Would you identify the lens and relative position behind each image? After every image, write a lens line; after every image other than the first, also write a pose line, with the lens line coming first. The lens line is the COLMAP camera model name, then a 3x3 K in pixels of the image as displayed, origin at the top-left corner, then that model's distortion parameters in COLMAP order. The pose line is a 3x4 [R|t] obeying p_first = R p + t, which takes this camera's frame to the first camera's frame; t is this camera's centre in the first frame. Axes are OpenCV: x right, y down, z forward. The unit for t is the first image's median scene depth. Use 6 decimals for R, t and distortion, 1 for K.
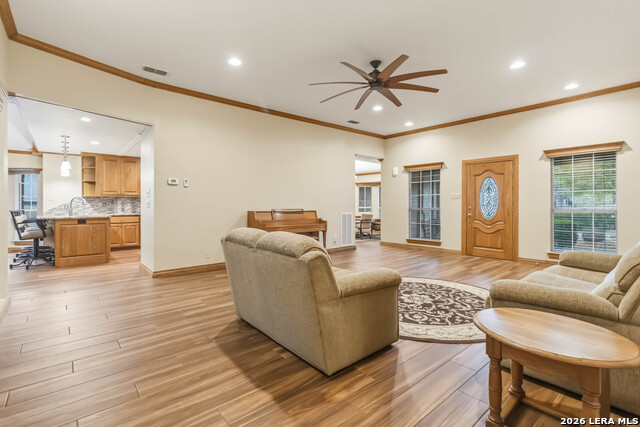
lens RADIAL K [[303.3, 0, 325.2], [0, 303.3, 204.6], [0, 0, 1]] dist [0.001638, 0.000810]
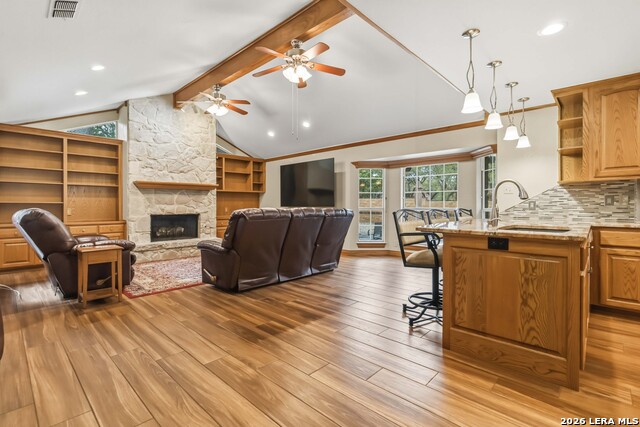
lens RADIAL K [[303.3, 0, 325.2], [0, 303.3, 204.6], [0, 0, 1]] dist [0.001638, 0.000810]
pose [[0.108651, 0.002111, -0.994078, -0.348460], [0.001471, 0.999996, 0.002285, 0.005652], [0.994079, -0.001710, 0.108647, 0.569067]]
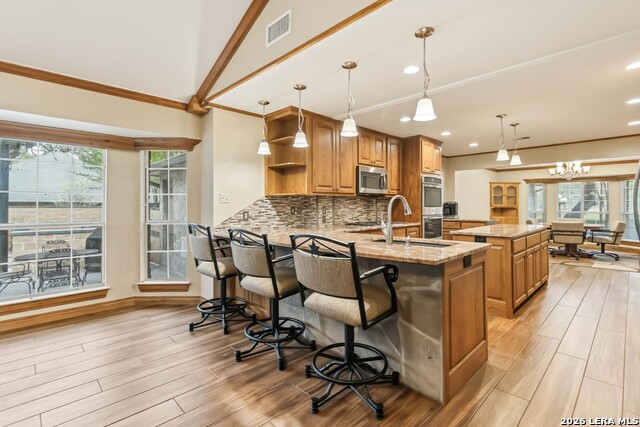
lens RADIAL K [[303.3, 0, 325.2], [0, 303.3, 204.6], [0, 0, 1]] dist [0.001638, 0.000810]
pose [[0.997659, 0.001981, 0.068363, -0.751695], [-0.001995, 0.999998, 0.000129, -0.011053], [-0.068363, -0.000265, 0.997660, 0.480126]]
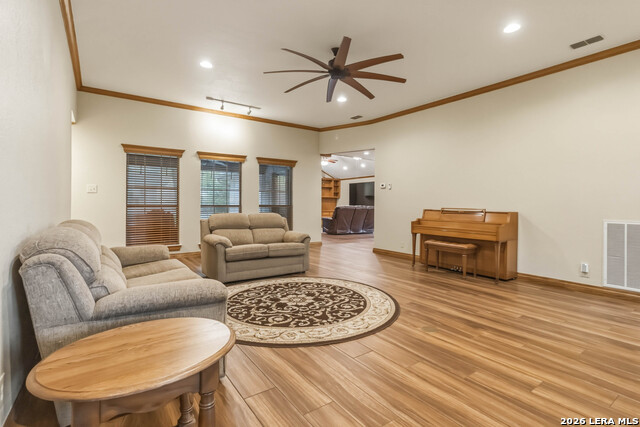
lens RADIAL K [[303.3, 0, 325.2], [0, 303.3, 204.6], [0, 0, 1]] dist [0.001638, 0.000810]
pose [[-0.090739, 0.002490, -0.995872, 0.584661], [-0.012545, 0.999915, 0.003643, 0.004795], [0.995796, 0.012824, -0.090700, 0.555688]]
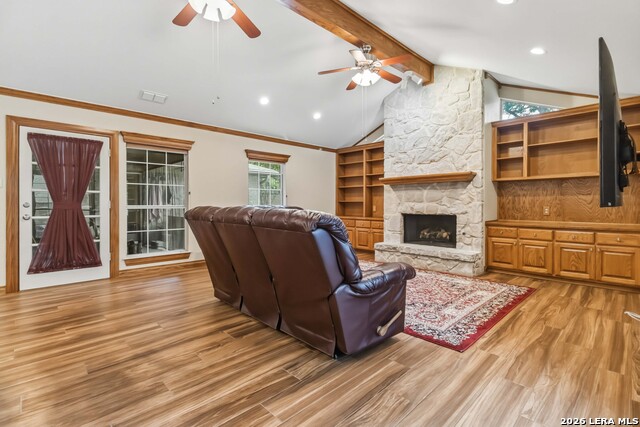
lens RADIAL K [[303.3, 0, 325.2], [0, 303.3, 204.6], [0, 0, 1]] dist [0.001638, 0.000810]
pose [[-0.997850, 0.003905, -0.065424, -0.973336], [0.003858, 0.999992, 0.000854, 0.011150], [0.065427, 0.000600, -0.997857, 0.931087]]
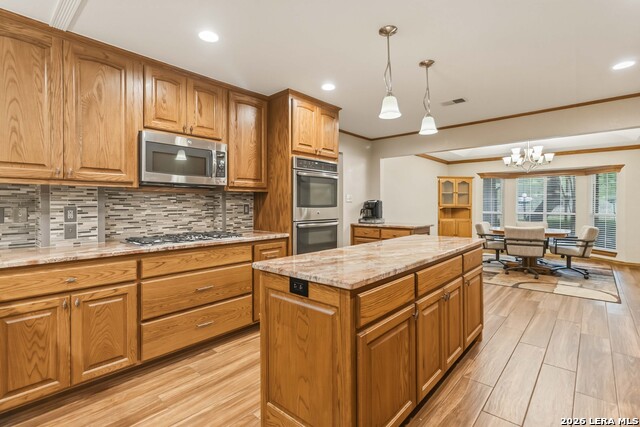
lens RADIAL K [[303.3, 0, 325.2], [0, 303.3, 204.6], [0, 0, 1]] dist [0.001638, 0.000810]
pose [[0.990724, 0.002923, 0.135858, -0.497573], [-0.003267, 0.999992, 0.002303, -0.011131], [-0.135851, -0.002726, 0.990726, 0.727609]]
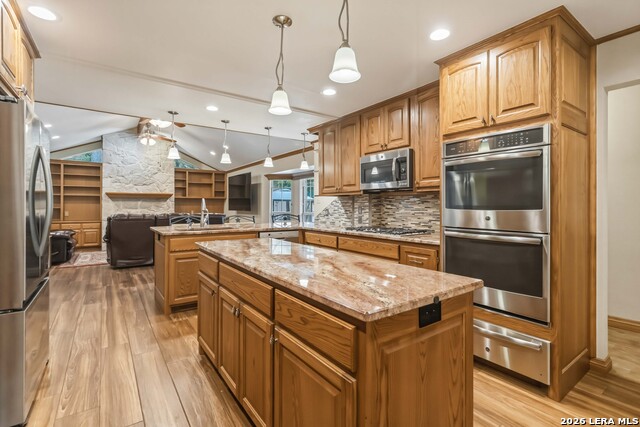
lens RADIAL K [[303.3, 0, 325.2], [0, 303.3, 204.6], [0, 0, 1]] dist [0.001638, 0.000810]
pose [[-0.082353, -0.000339, -0.996603, -0.144143], [-0.001107, 0.999999, -0.000248, -0.009957], [0.996603, 0.001083, -0.082354, 1.051276]]
